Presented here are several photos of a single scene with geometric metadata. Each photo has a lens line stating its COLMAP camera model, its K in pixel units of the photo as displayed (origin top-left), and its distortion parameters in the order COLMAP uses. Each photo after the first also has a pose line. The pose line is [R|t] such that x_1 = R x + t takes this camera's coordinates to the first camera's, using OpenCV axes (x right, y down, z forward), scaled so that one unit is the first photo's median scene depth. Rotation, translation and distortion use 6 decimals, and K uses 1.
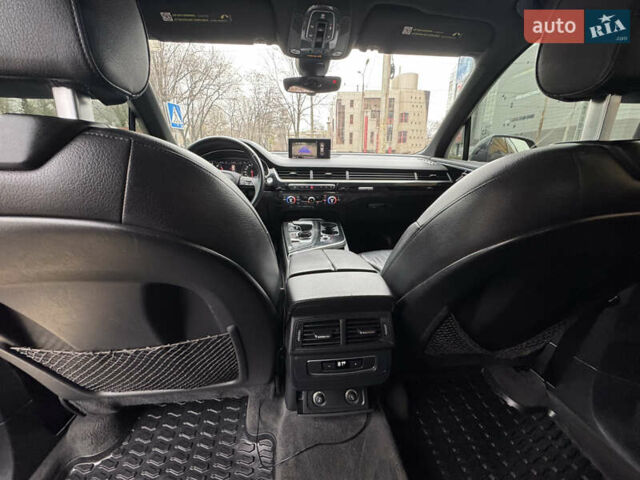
lens RADIAL K [[253.9, 0, 320.0], [0, 253.9, 240.0], [0, 0, 1]] dist [-0.005305, 0.000011]
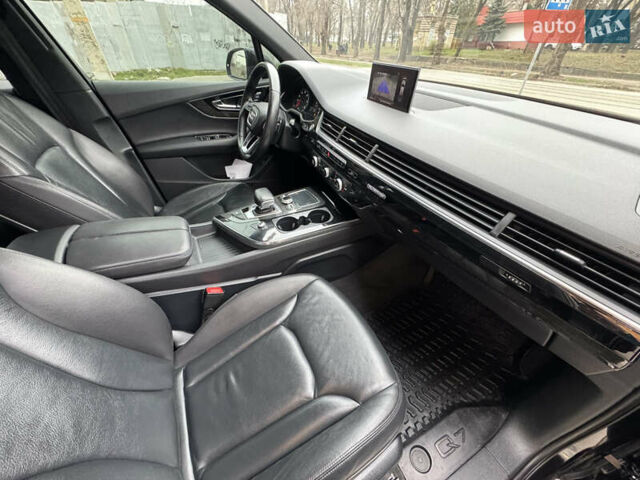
lens RADIAL K [[253.9, 0, 320.0], [0, 253.9, 240.0], [0, 0, 1]] dist [-0.005305, 0.000011]
pose [[0.364561, 0.570425, -0.736010, 0.087120], [-0.303390, 0.820039, 0.485274, -0.051304], [0.880369, 0.046386, 0.472016, 0.102870]]
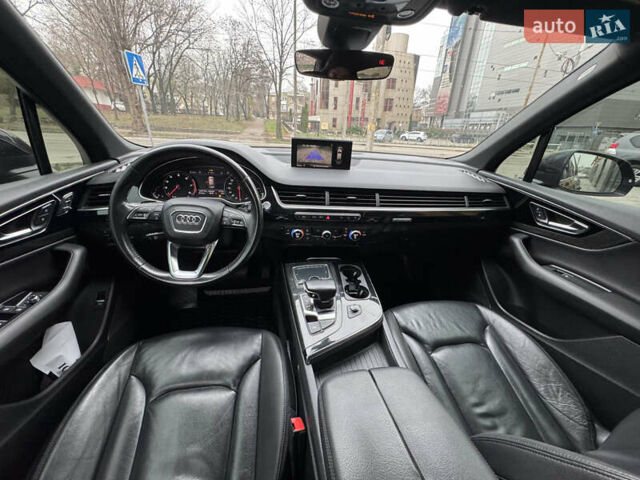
lens RADIAL K [[253.9, 0, 320.0], [0, 253.9, 240.0], [0, 0, 1]] dist [-0.005305, 0.000011]
pose [[0.996835, 0.014738, 0.078124, -0.016363], [-0.023939, 0.992704, 0.118175, -0.034701], [-0.075812, -0.119672, 0.989915, 0.045962]]
